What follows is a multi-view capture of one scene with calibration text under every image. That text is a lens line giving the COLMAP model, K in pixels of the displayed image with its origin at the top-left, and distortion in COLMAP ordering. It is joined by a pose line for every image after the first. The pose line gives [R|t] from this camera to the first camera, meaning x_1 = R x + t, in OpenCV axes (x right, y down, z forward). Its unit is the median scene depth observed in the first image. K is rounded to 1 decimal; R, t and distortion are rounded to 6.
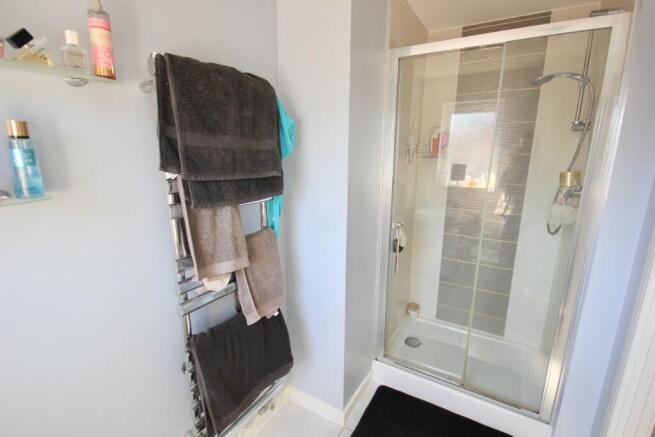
lens RADIAL K [[304.0, 0, 332.9], [0, 304.0, 223.1], [0, 0, 1]] dist [0.001319, 0.000380]
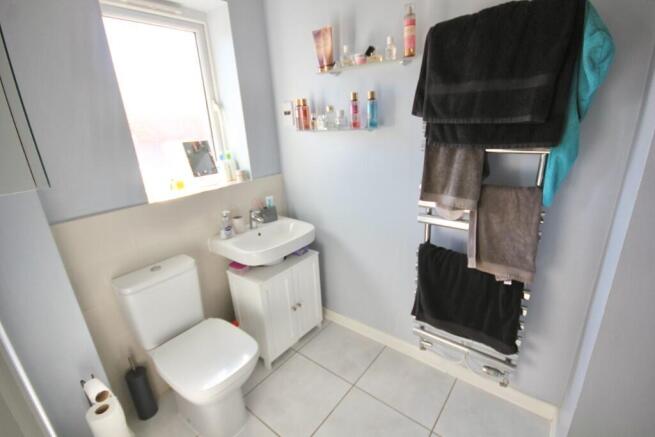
lens RADIAL K [[304.0, 0, 332.9], [0, 304.0, 223.1], [0, 0, 1]] dist [0.001319, 0.000380]
pose [[-0.133920, 0.323277, -0.936780, 0.860961], [-0.177859, 0.922105, 0.343639, -0.103666], [0.974901, 0.212635, -0.065991, 0.676142]]
